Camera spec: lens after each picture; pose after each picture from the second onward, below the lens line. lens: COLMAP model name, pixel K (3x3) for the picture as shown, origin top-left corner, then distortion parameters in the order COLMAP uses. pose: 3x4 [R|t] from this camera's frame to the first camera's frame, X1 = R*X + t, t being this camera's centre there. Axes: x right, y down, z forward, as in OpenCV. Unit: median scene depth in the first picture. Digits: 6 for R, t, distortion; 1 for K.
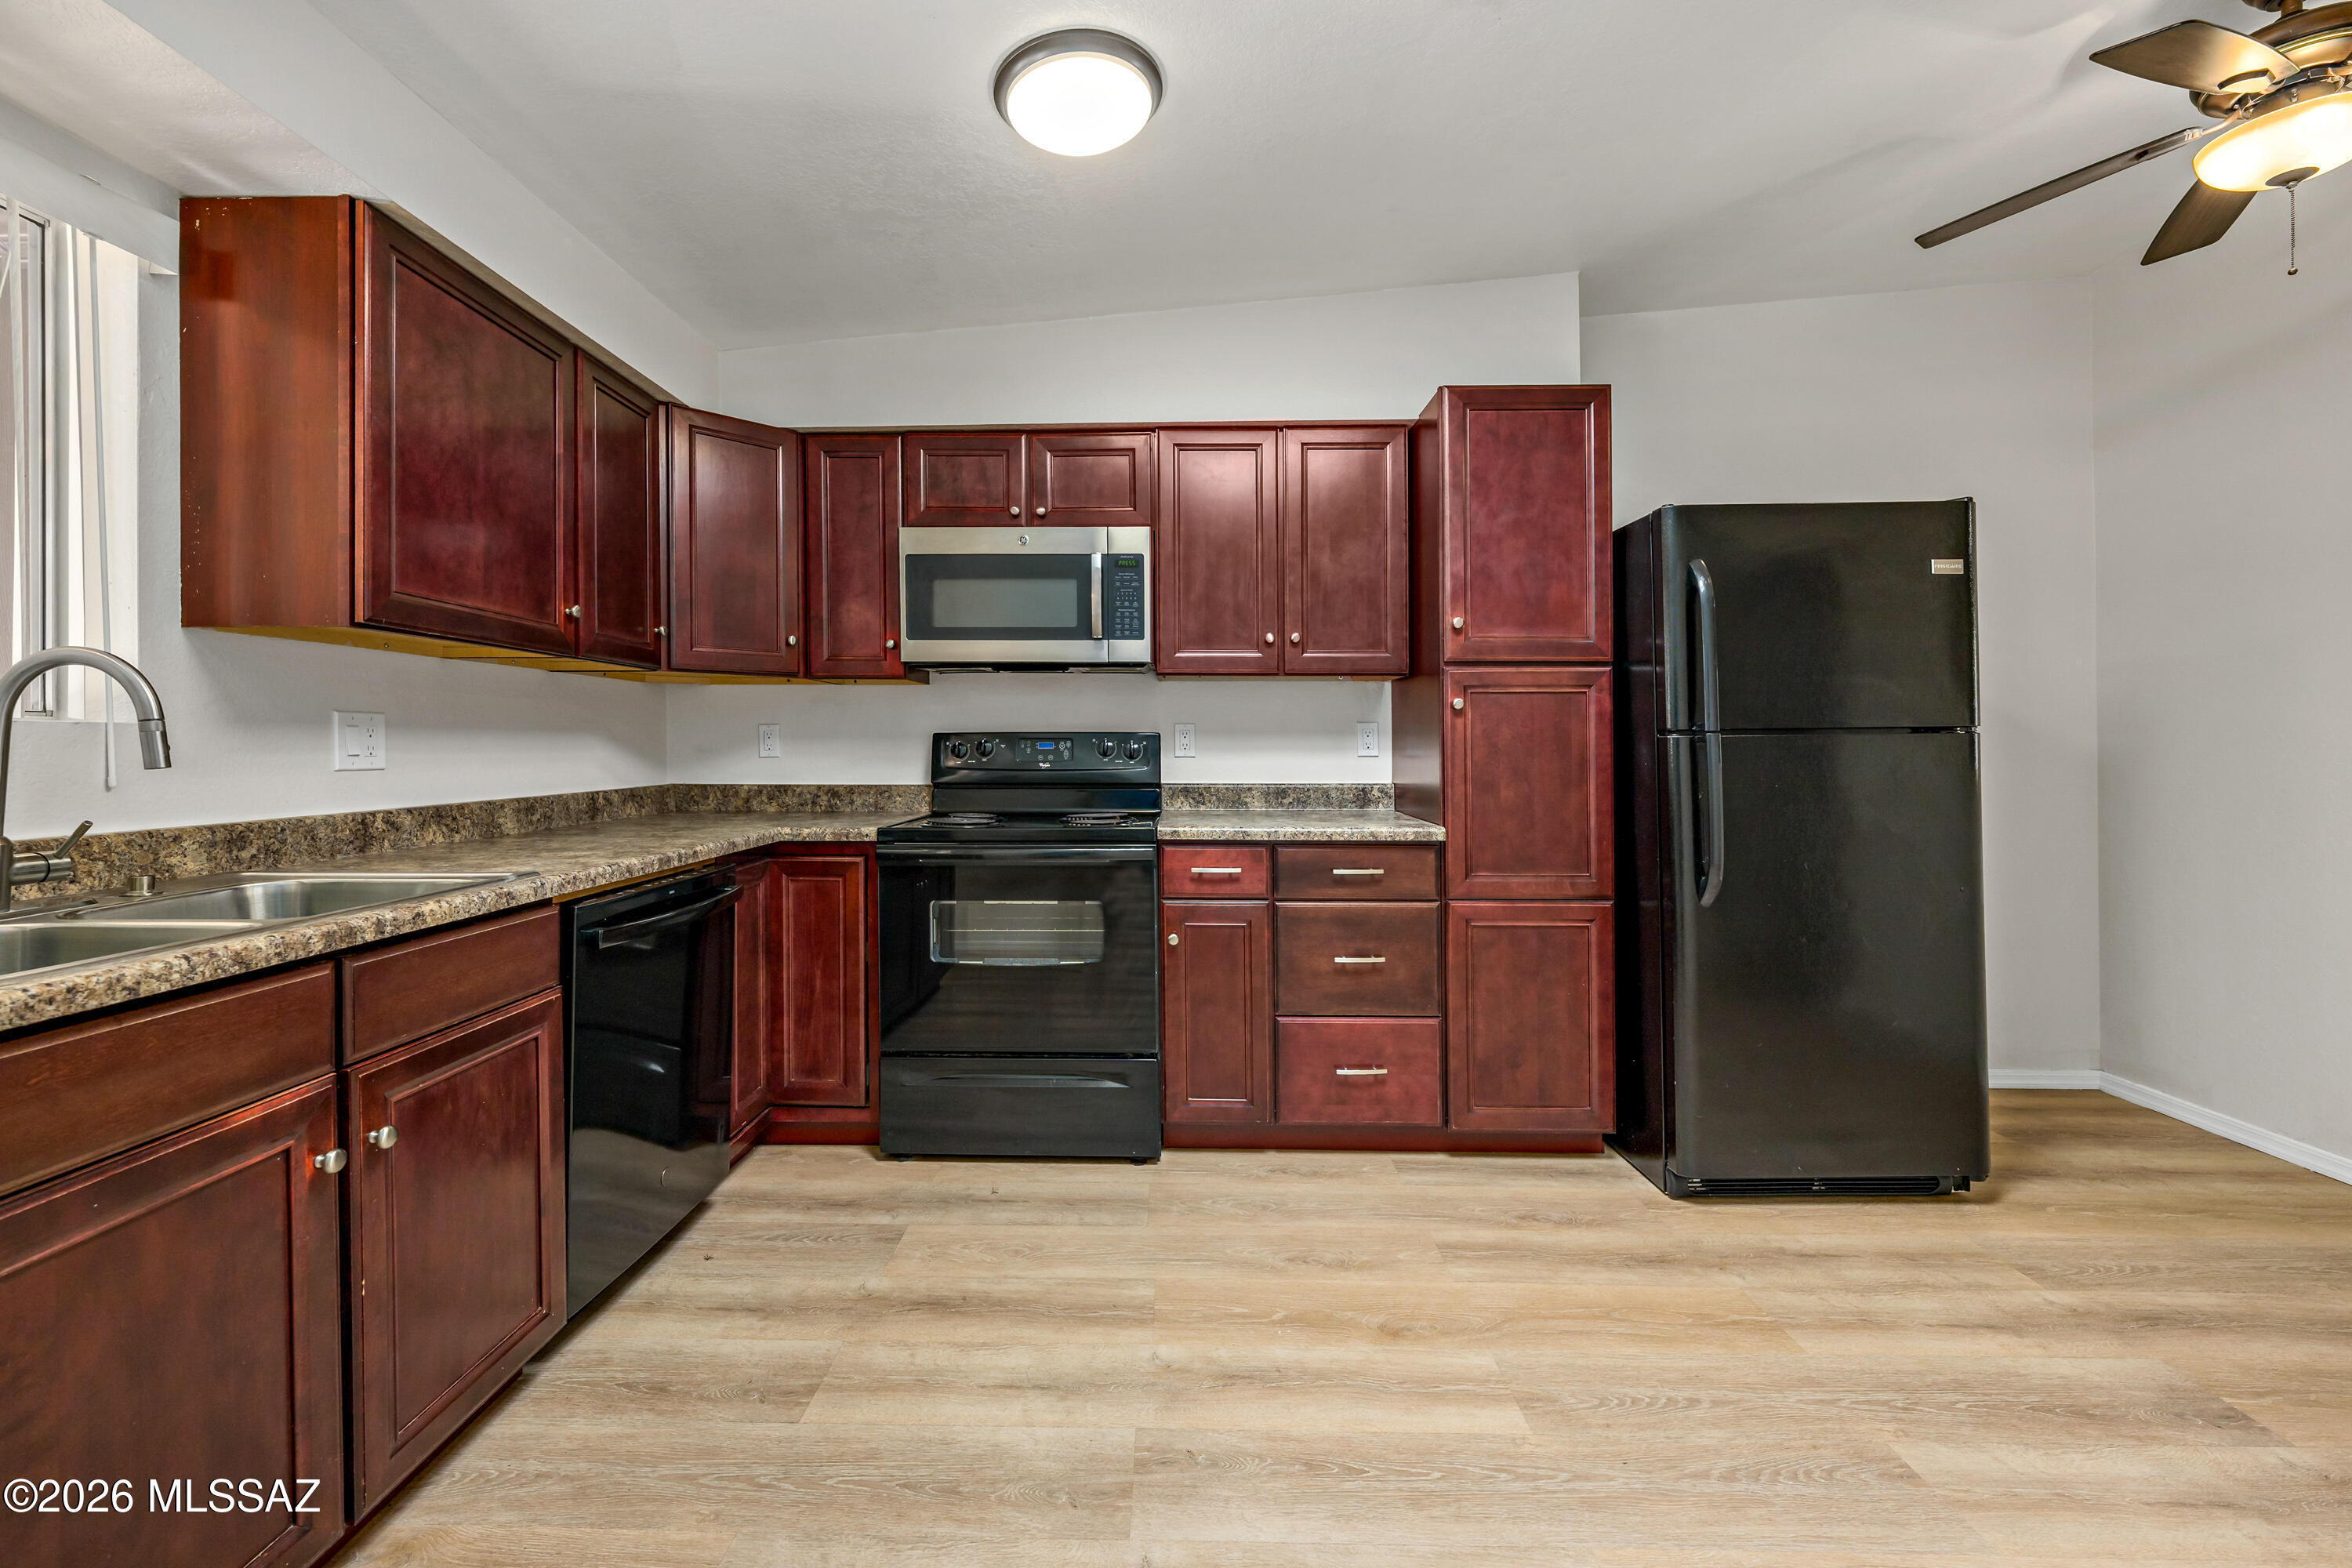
lens RADIAL K [[953.1, 0, 1050.0], [0, 953.1, 757.7], [0, 0, 1]] dist [0.000602, -0.000043]
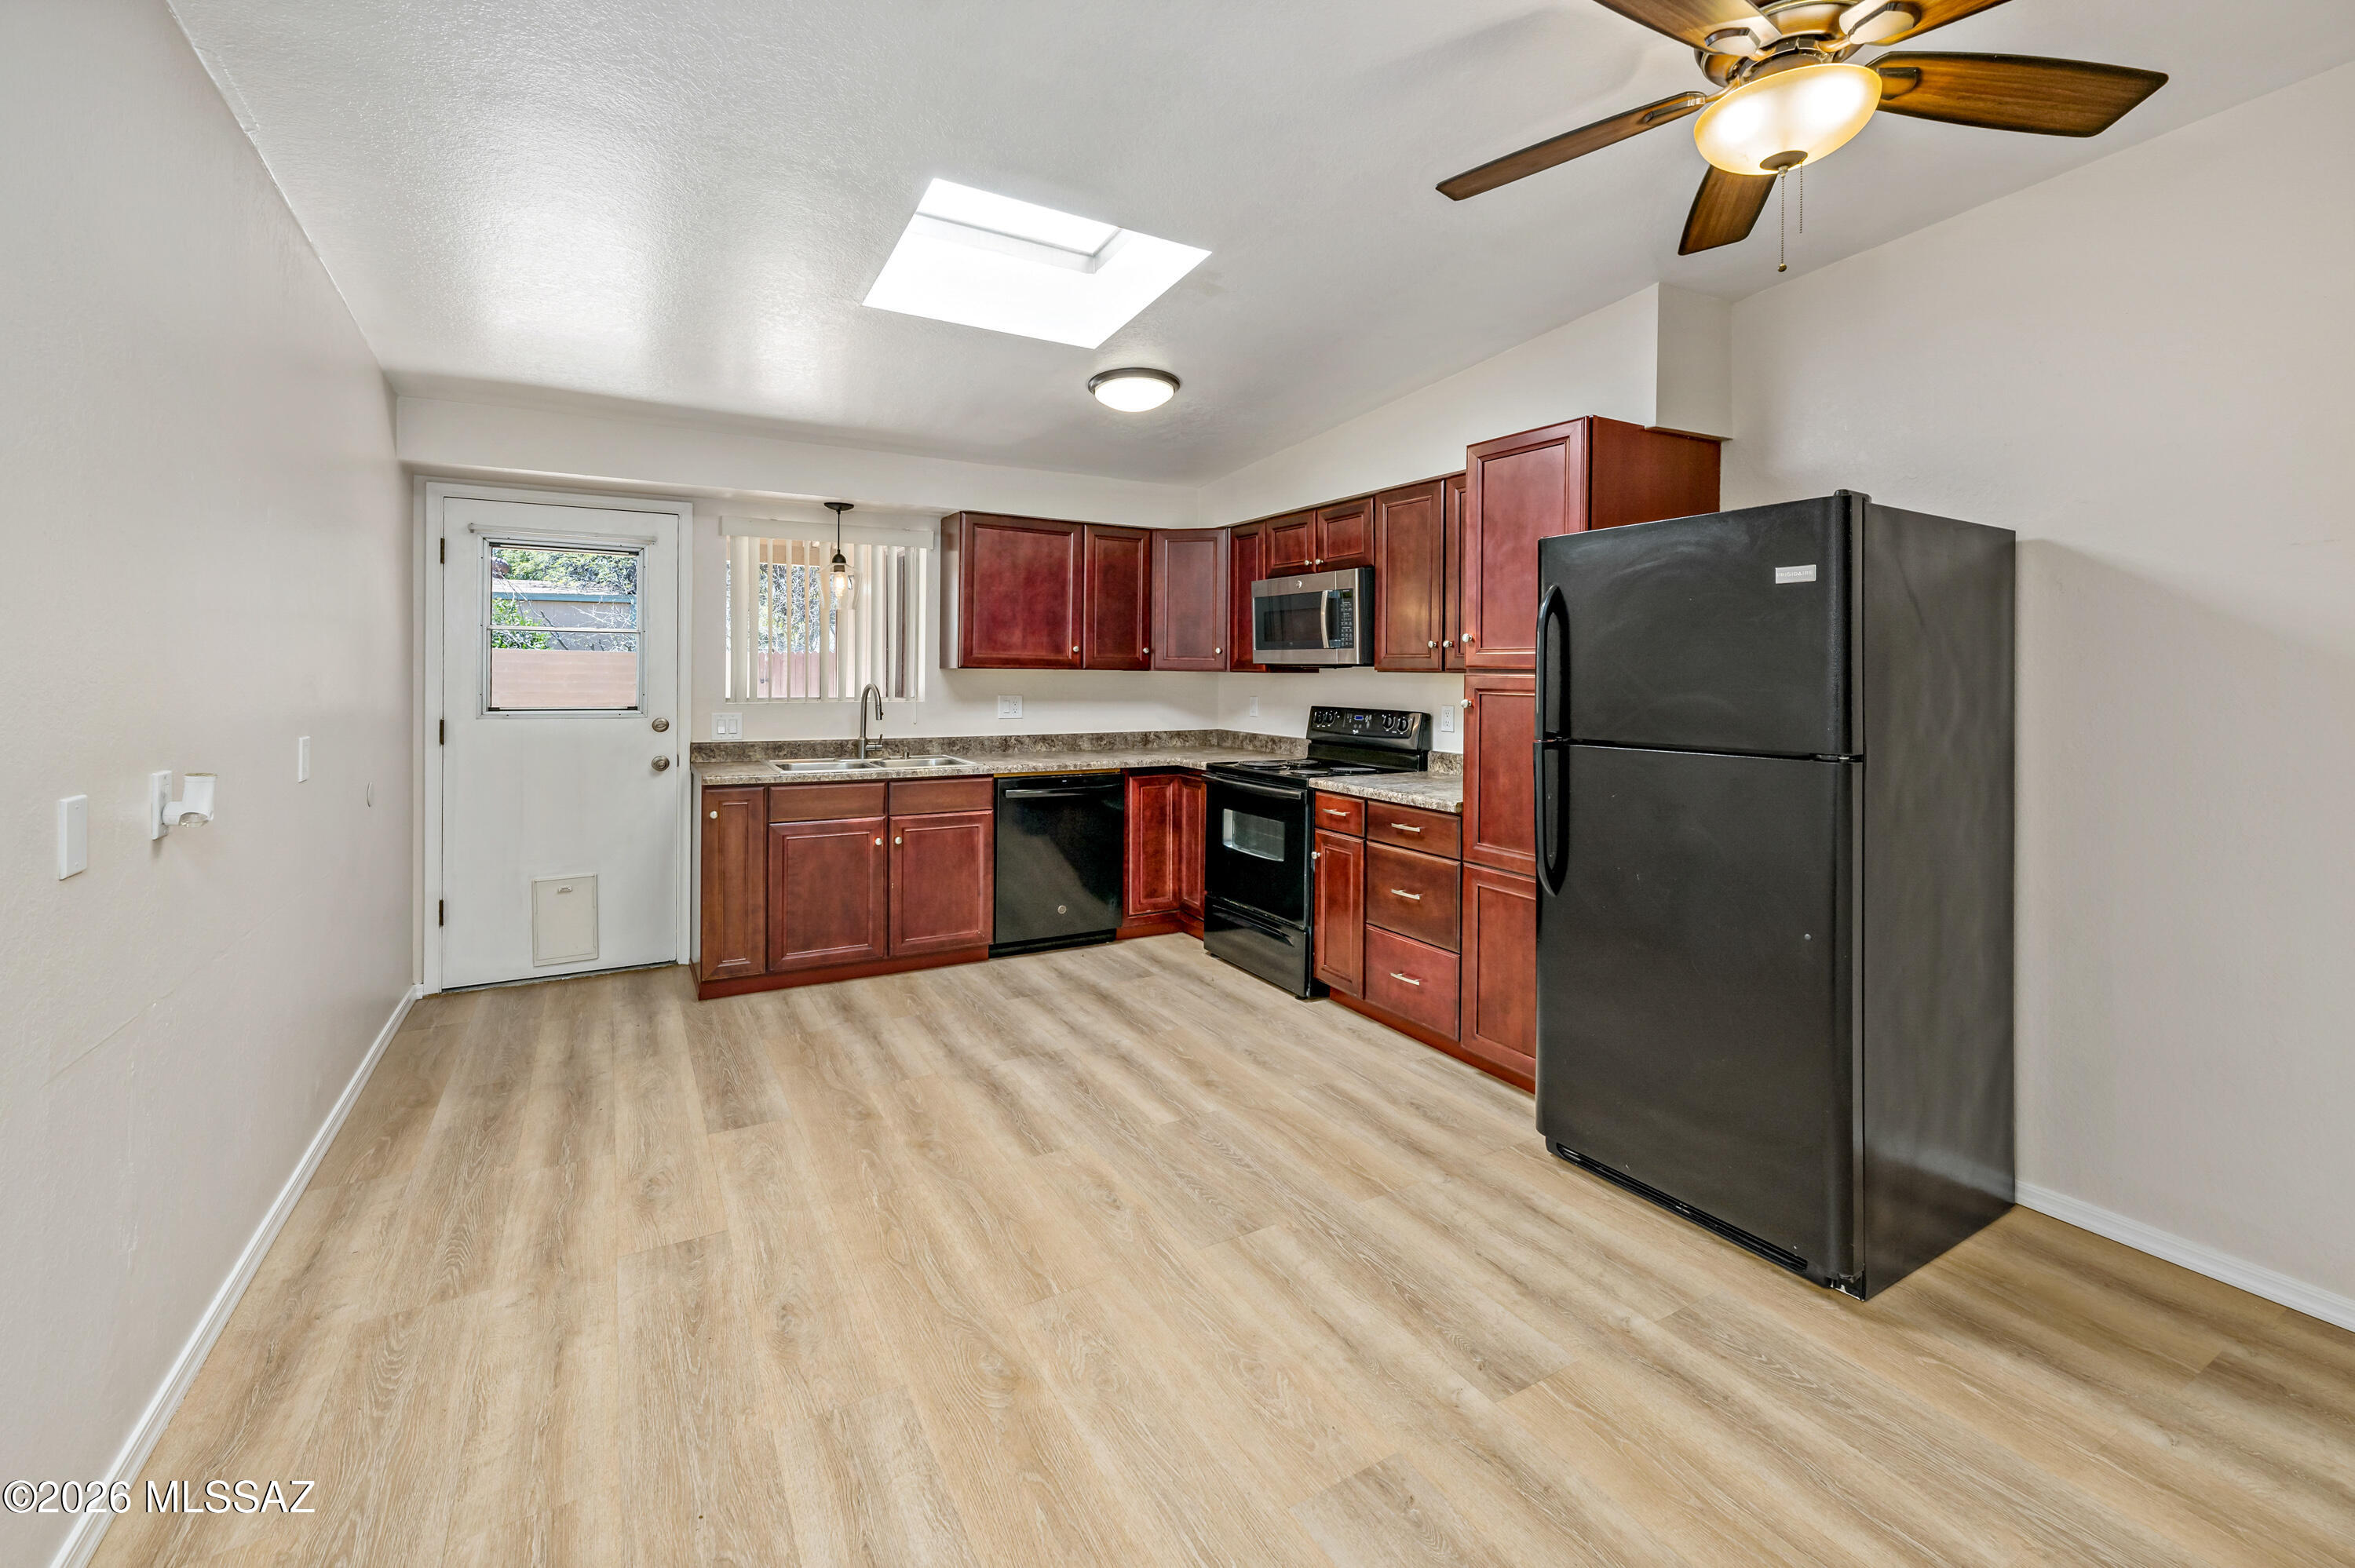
lens RADIAL K [[922.3, 0, 1247.3], [0, 922.3, 702.9], [0, 0, 1]] dist [0.000821, 0.000374]
pose [[0.589303, 0.035796, -0.807119, 1.310588], [-0.021640, 0.999359, 0.028522, -0.091422], [0.807623, 0.000658, 0.589699, 0.072641]]
